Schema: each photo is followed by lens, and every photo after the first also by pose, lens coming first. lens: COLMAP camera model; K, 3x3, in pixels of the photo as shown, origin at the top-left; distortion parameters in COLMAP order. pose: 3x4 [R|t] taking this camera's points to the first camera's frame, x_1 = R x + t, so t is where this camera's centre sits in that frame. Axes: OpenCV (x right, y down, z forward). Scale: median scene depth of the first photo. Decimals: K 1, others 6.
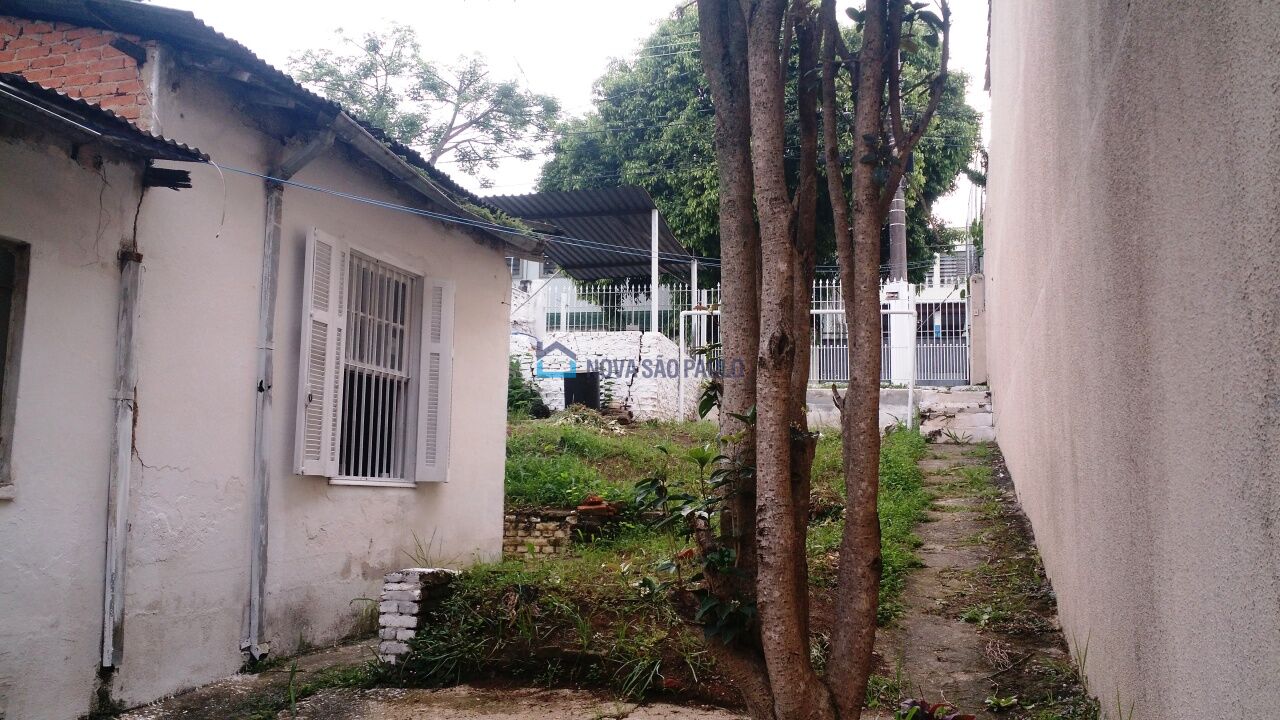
lens RADIAL K [[1177.0, 0, 634.5], [0, 1177.0, 317.0], [0, 0, 1]] dist [0.164106, -0.420477]
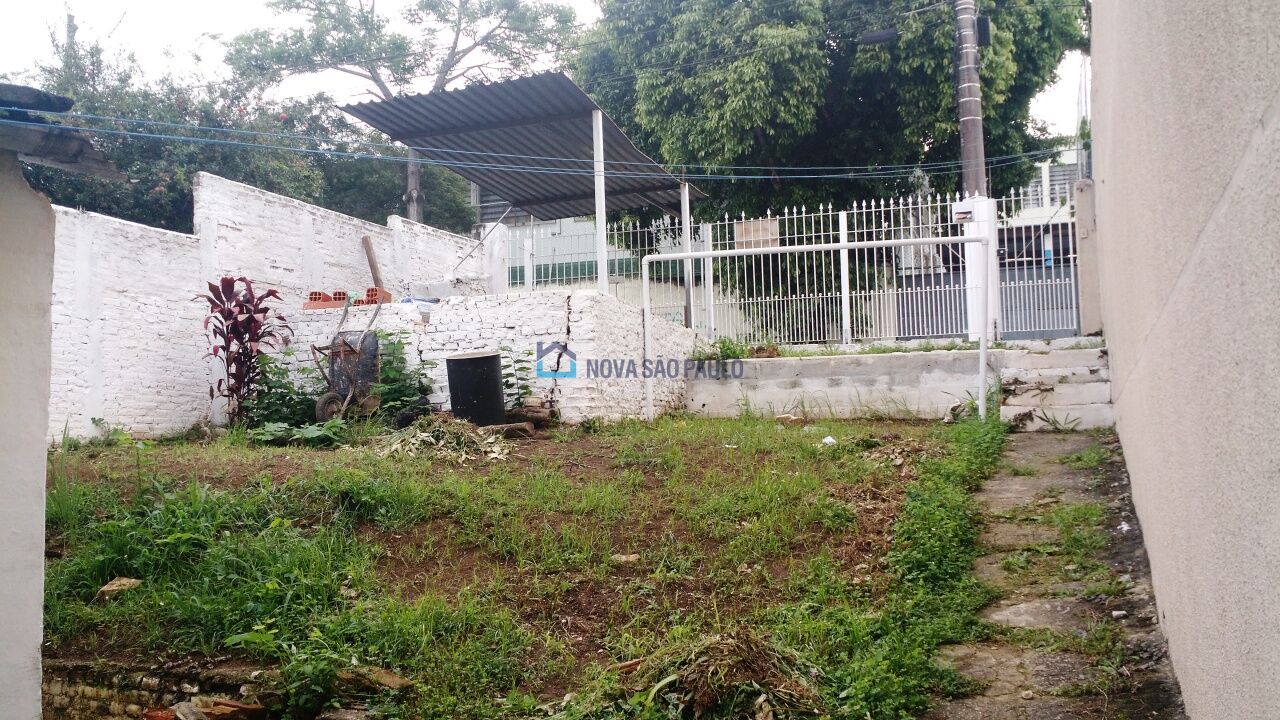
lens RADIAL K [[1177.0, 0, 634.5], [0, 1177.0, 317.0], [0, 0, 1]] dist [0.164106, -0.420477]
pose [[0.994583, -0.048415, -0.091985, 0.077723], [0.052823, 0.997539, 0.046109, -0.001139], [0.089527, -0.050718, 0.994692, 0.245182]]
